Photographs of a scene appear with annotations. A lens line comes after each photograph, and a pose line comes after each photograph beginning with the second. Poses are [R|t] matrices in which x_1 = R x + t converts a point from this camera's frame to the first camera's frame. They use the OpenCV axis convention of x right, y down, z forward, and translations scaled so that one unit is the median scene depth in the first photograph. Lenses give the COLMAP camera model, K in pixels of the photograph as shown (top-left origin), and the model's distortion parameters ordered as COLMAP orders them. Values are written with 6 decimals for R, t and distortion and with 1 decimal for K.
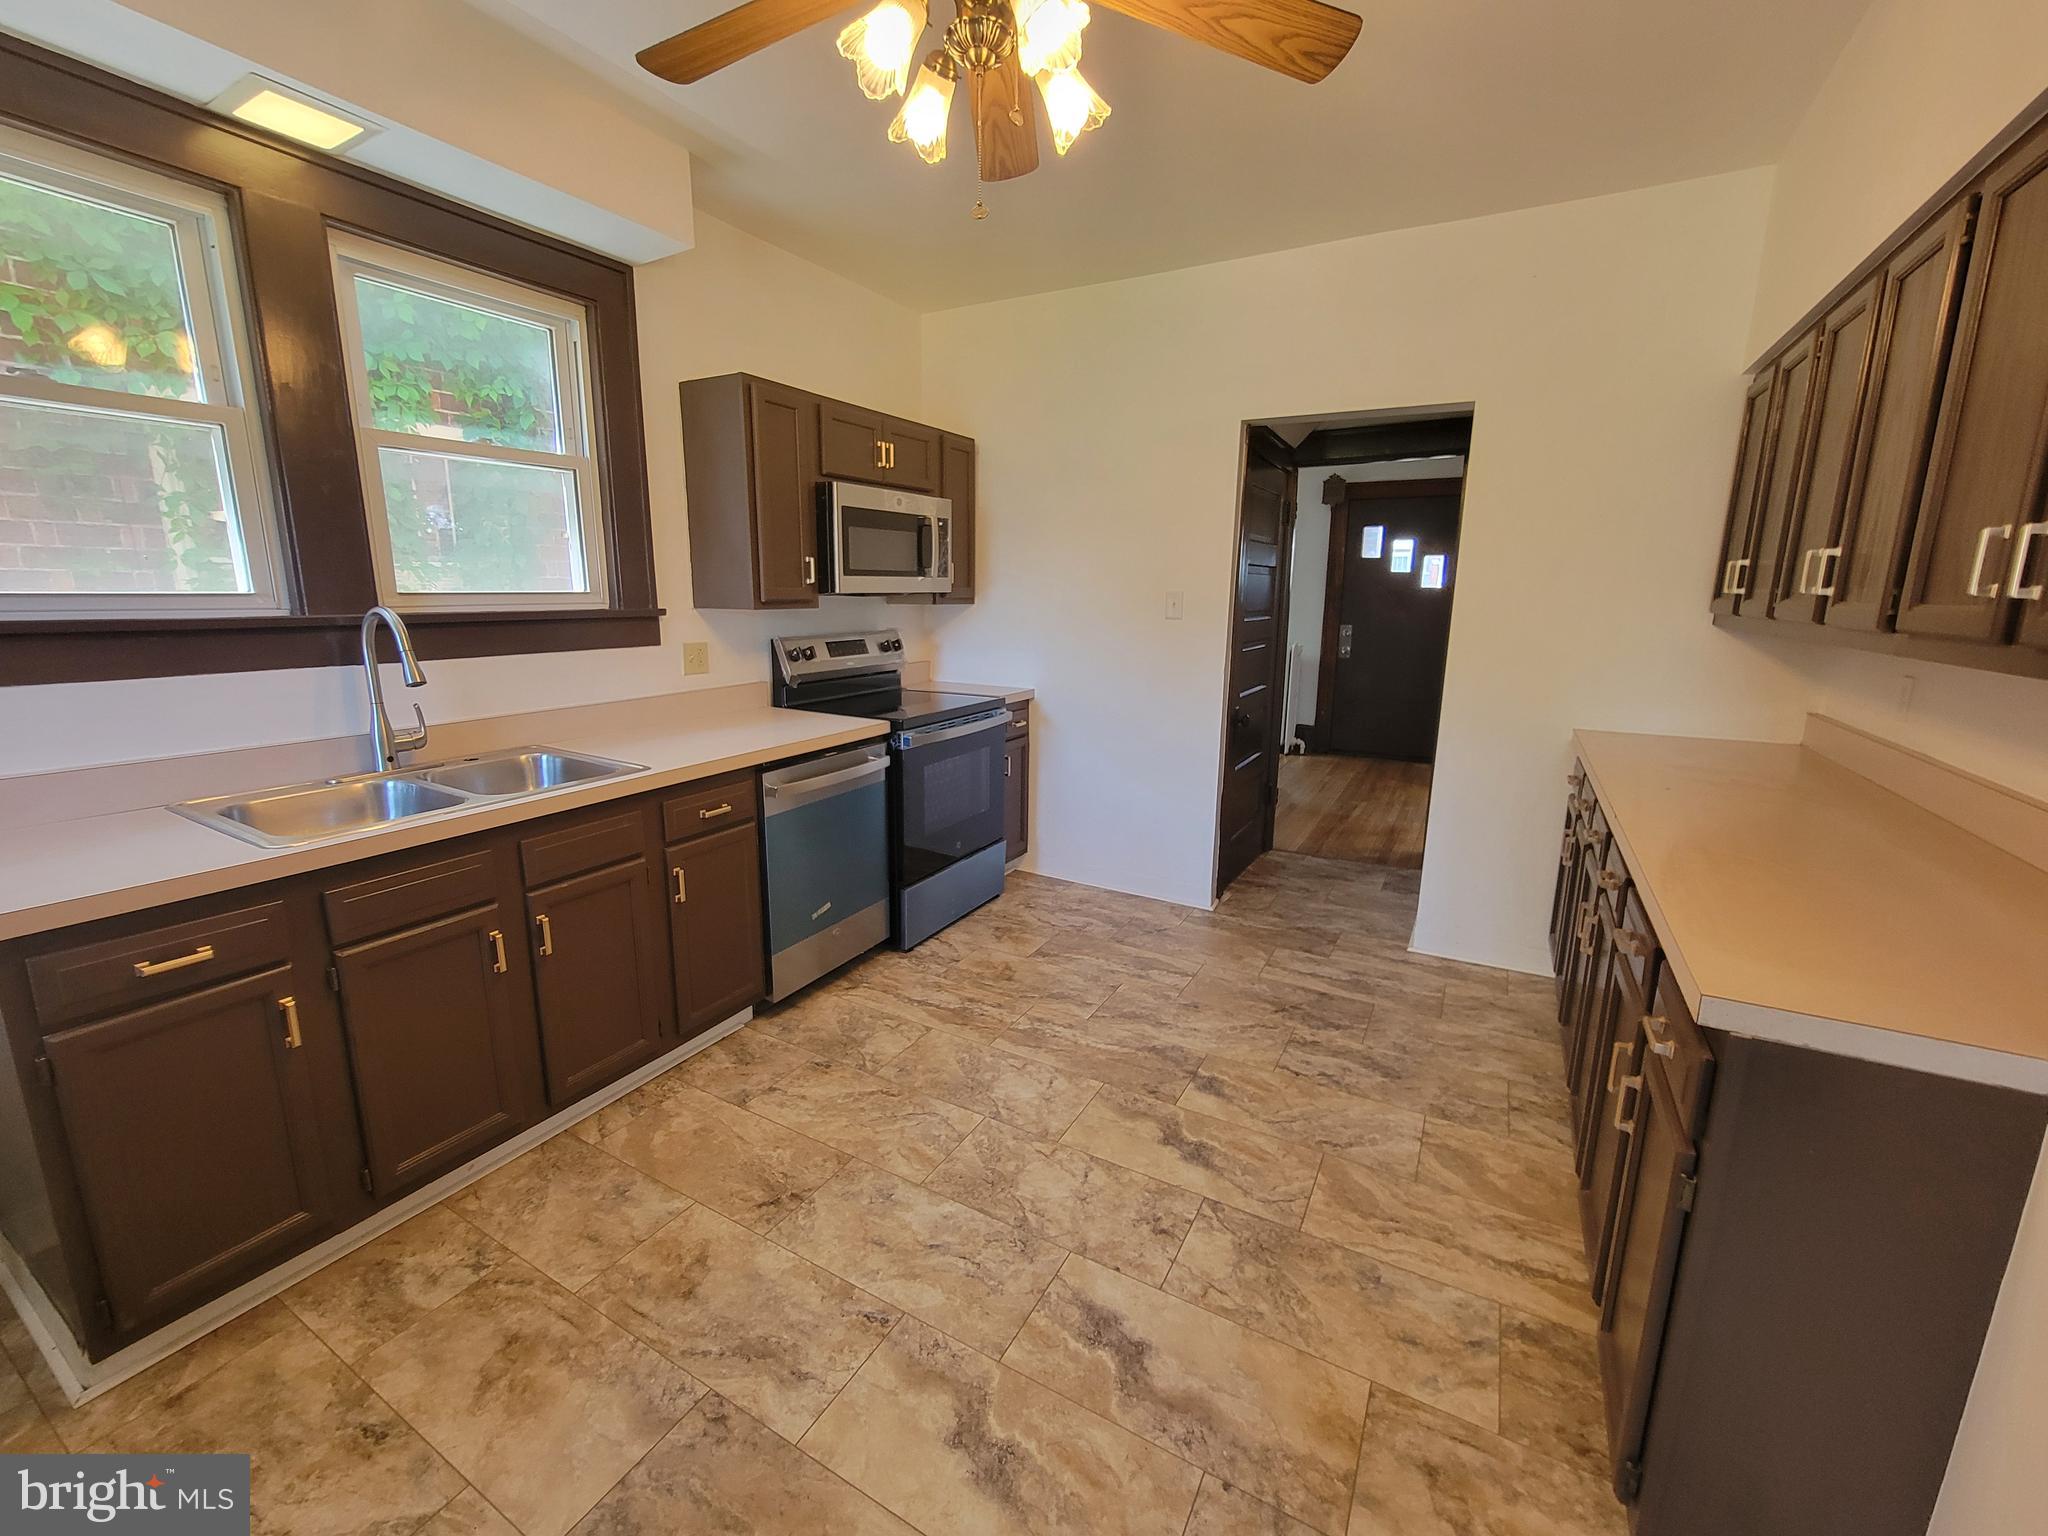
lens RADIAL K [[838.4, 0, 1006.5], [0, 838.4, 749.4], [0, 0, 1]] dist [-0.003960, 0.000171]
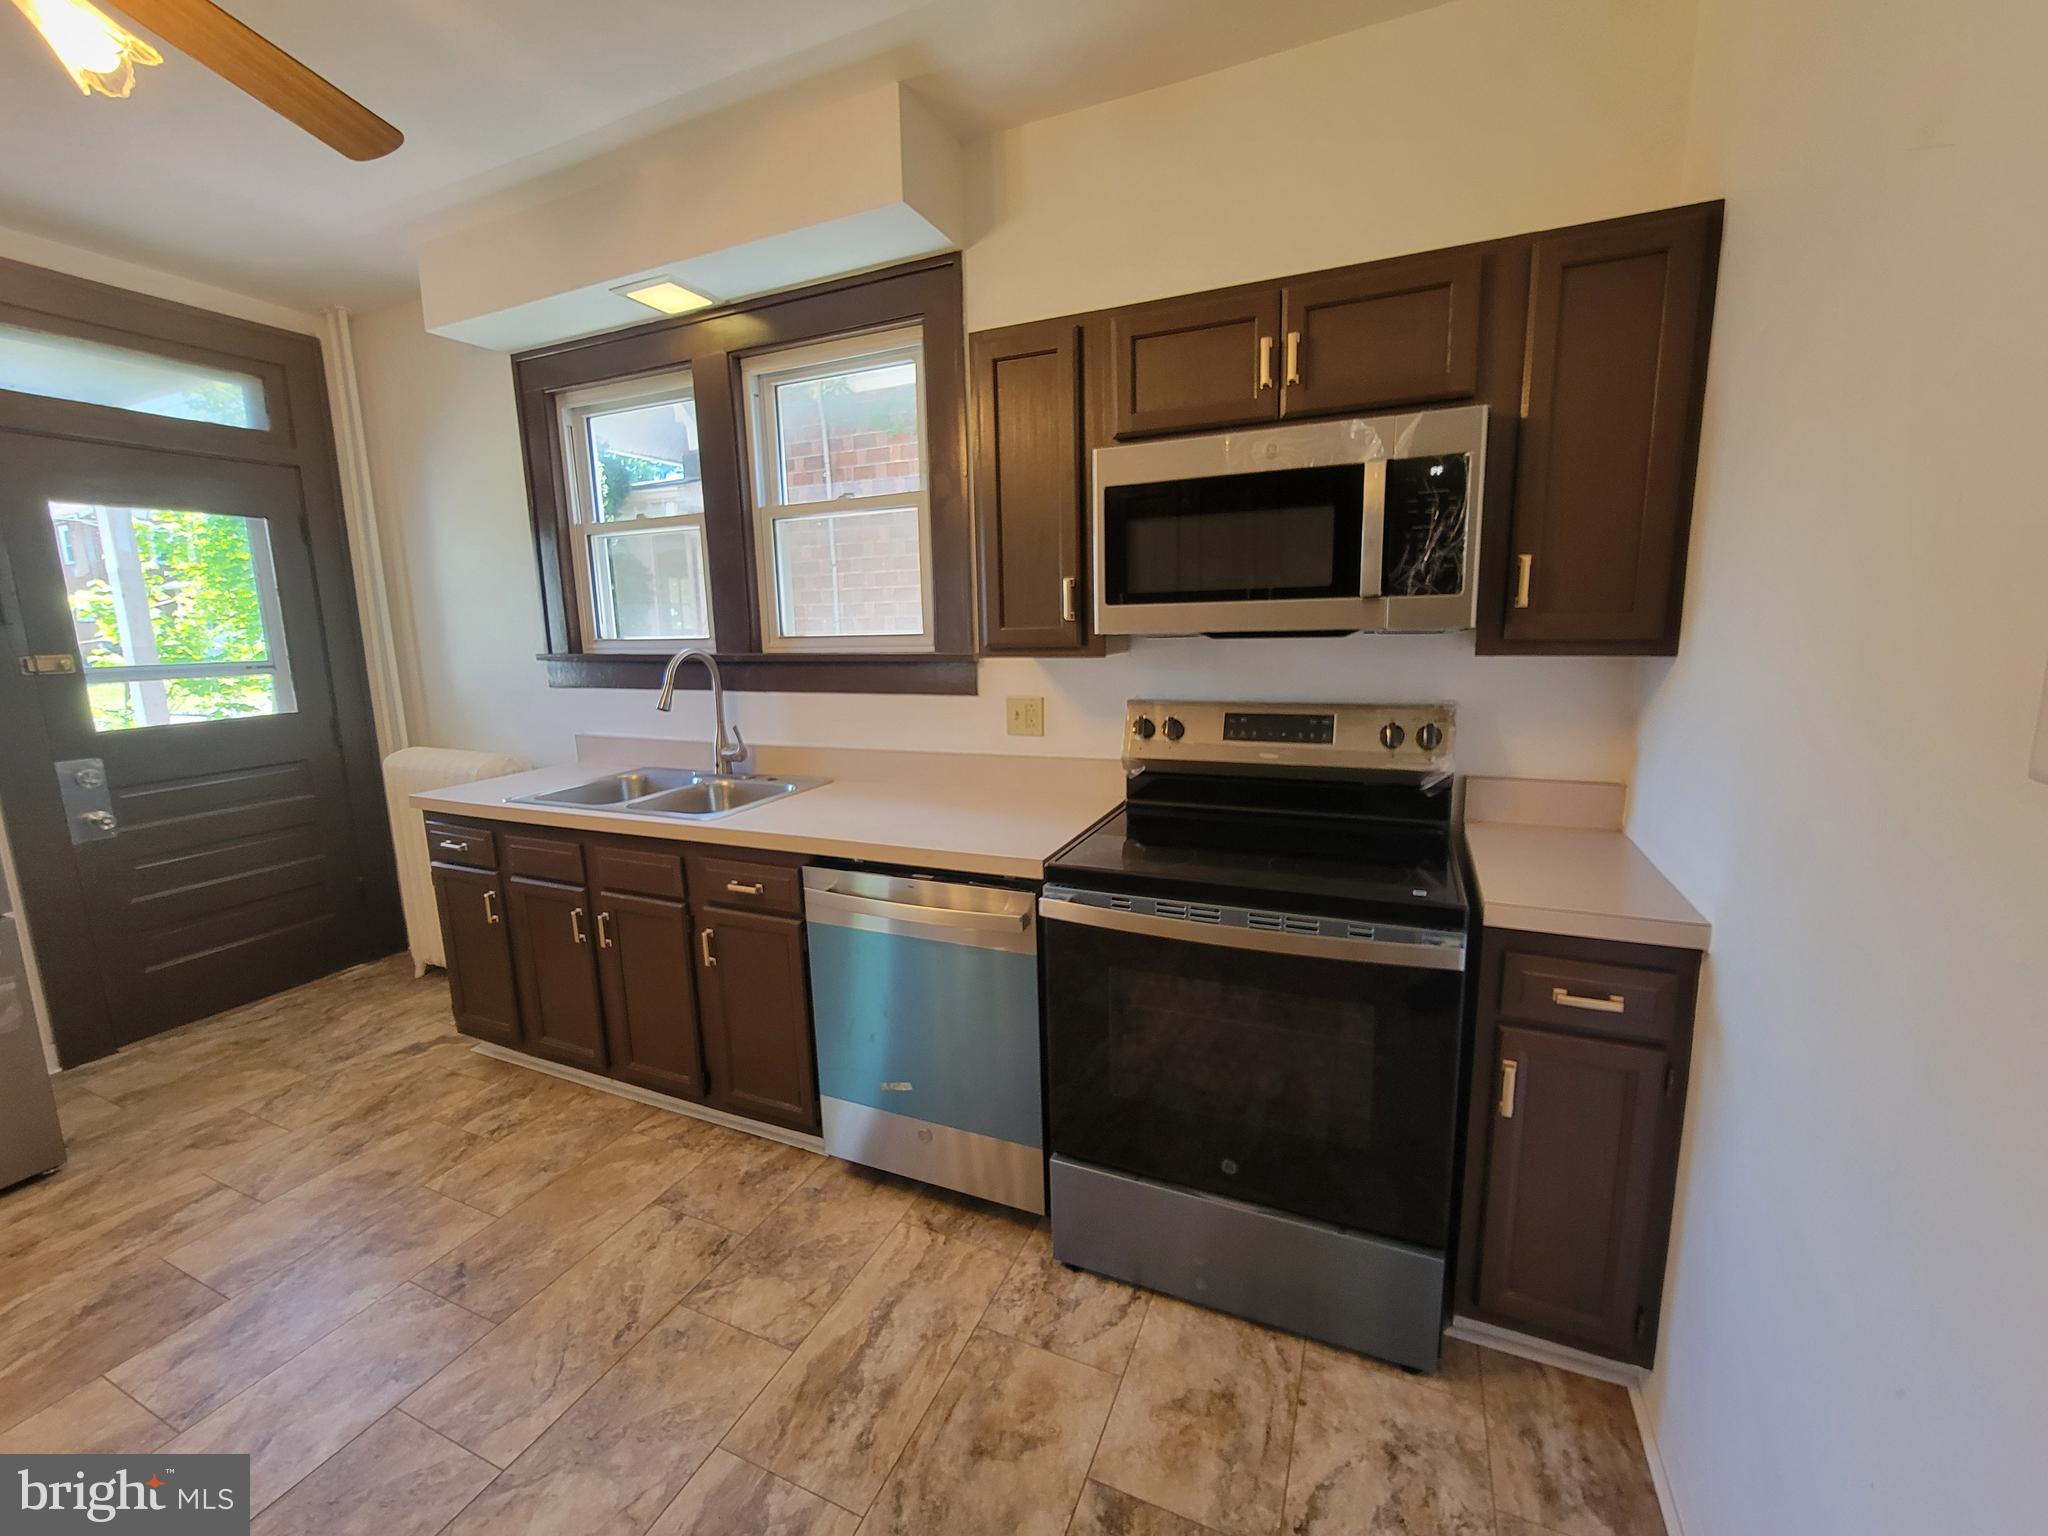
lens RADIAL K [[838.4, 0, 1012.2], [0, 838.4, 757.6], [0, 0, 1]] dist [-0.003960, 0.000171]
pose [[0.103567, 0.152901, -0.982800, 0.574326], [-0.166390, 0.976852, 0.134441, -0.246539], [0.980606, 0.149605, 0.126611, 1.262914]]
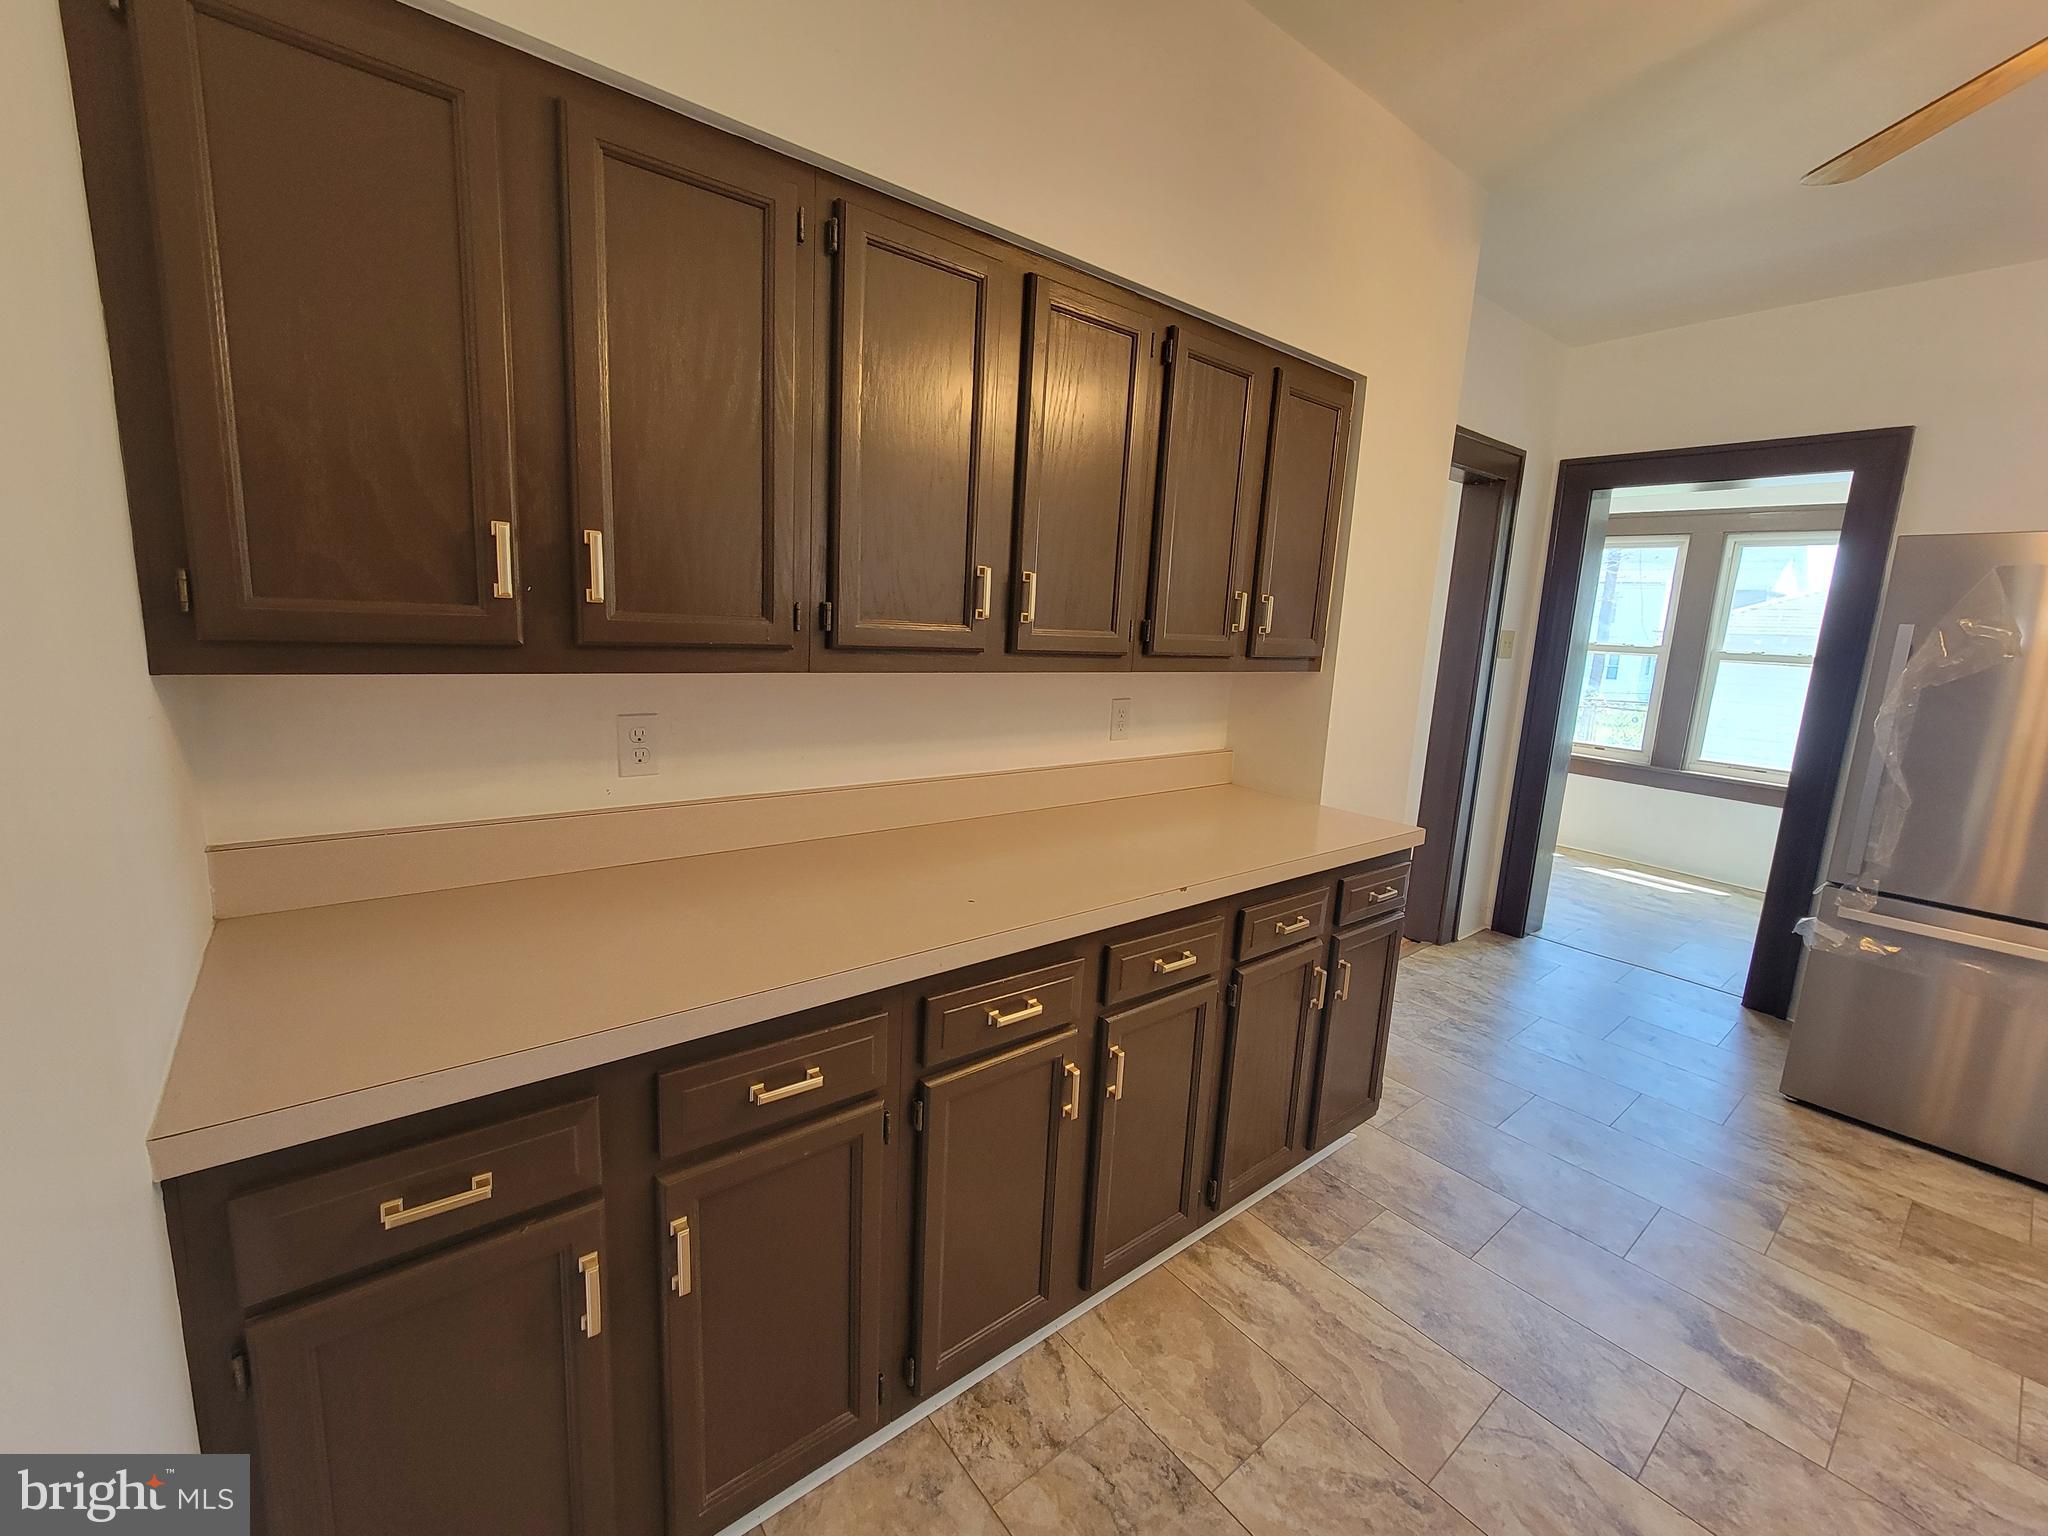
lens RADIAL K [[838.4, 0, 1007.5], [0, 838.4, 757.1], [0, 0, 1]] dist [-0.003960, 0.000171]
pose [[-0.929912, -0.109051, 0.351243, 0.503595], [0.017059, 0.941213, 0.337383, -0.281083], [-0.367386, 0.319728, -0.873385, 1.471075]]
